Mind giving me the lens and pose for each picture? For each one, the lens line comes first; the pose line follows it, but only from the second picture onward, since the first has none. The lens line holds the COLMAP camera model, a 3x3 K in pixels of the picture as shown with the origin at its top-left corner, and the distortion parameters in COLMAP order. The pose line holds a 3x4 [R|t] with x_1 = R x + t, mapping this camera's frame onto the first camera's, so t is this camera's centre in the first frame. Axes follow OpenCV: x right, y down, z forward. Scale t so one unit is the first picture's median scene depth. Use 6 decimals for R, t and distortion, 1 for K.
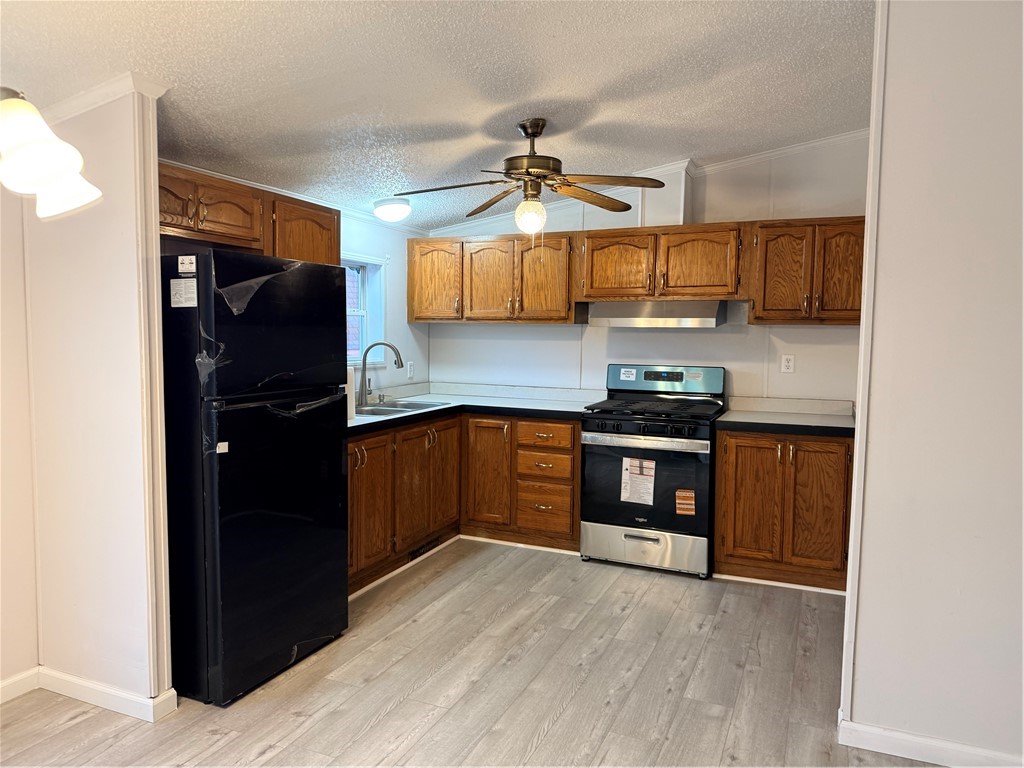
lens RADIAL K [[725.6, 0, 487.4], [0, 725.6, 384.5], [0, 0, 1]] dist [0.133635, -0.230460]
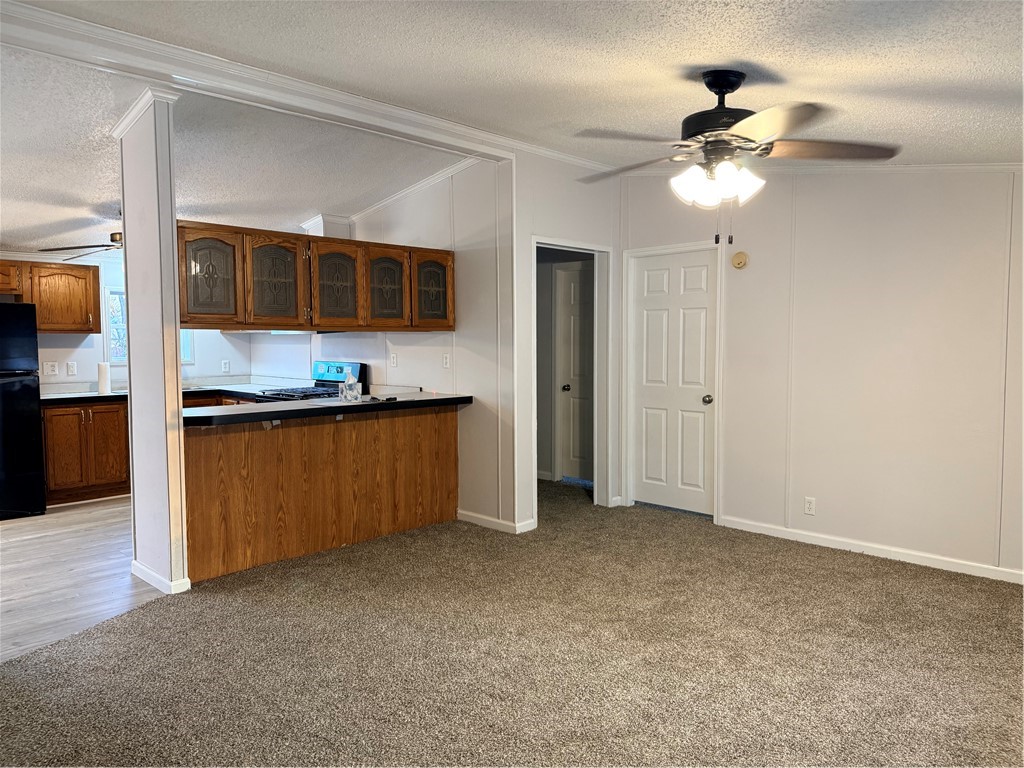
lens RADIAL K [[718.3, 0, 500.6], [0, 718.3, 382.4], [0, 0, 1]] dist [0.094085, -0.142872]
pose [[0.935585, 0.005659, -0.353055, 1.235405], [-0.010830, 0.999861, -0.012673, 0.032923], [0.352934, 0.015681, 0.935517, -0.201232]]
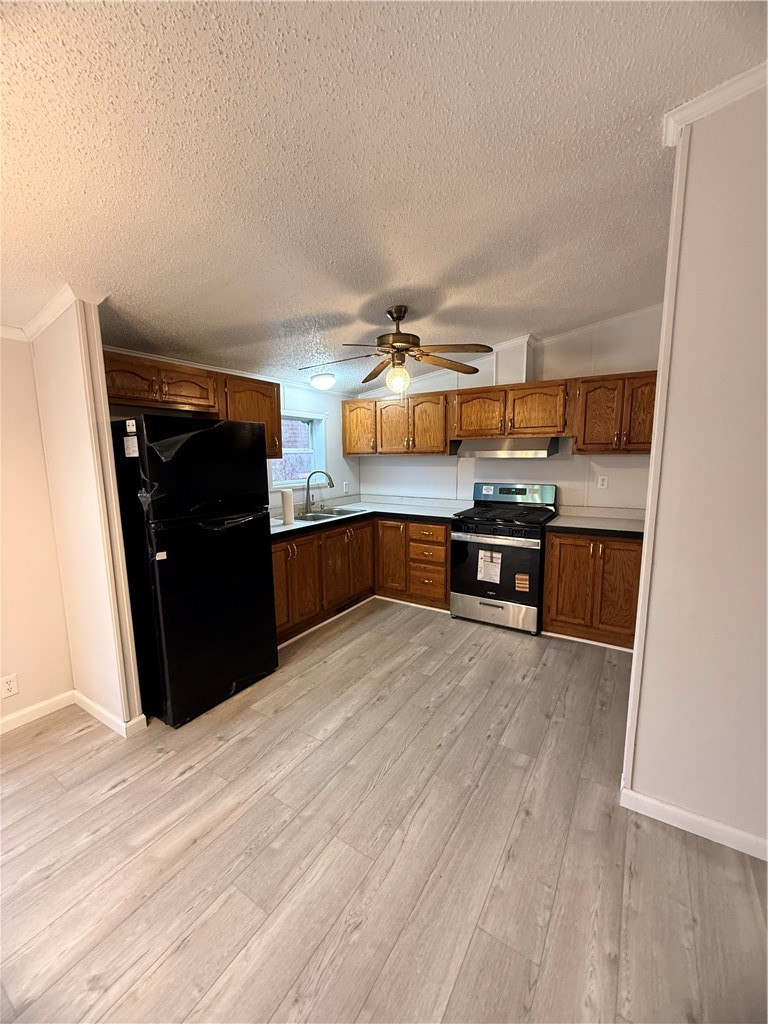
lens RADIAL K [[412.5, 0, 374.1], [0, 412.5, 514.8], [0, 0, 1]] dist [0.000132, 0.000057]
pose [[0.988821, -0.001008, -0.149107, 0.113327], [0.011642, 0.997447, 0.070458, -0.030726], [0.148655, -0.071406, 0.986308, 0.194478]]
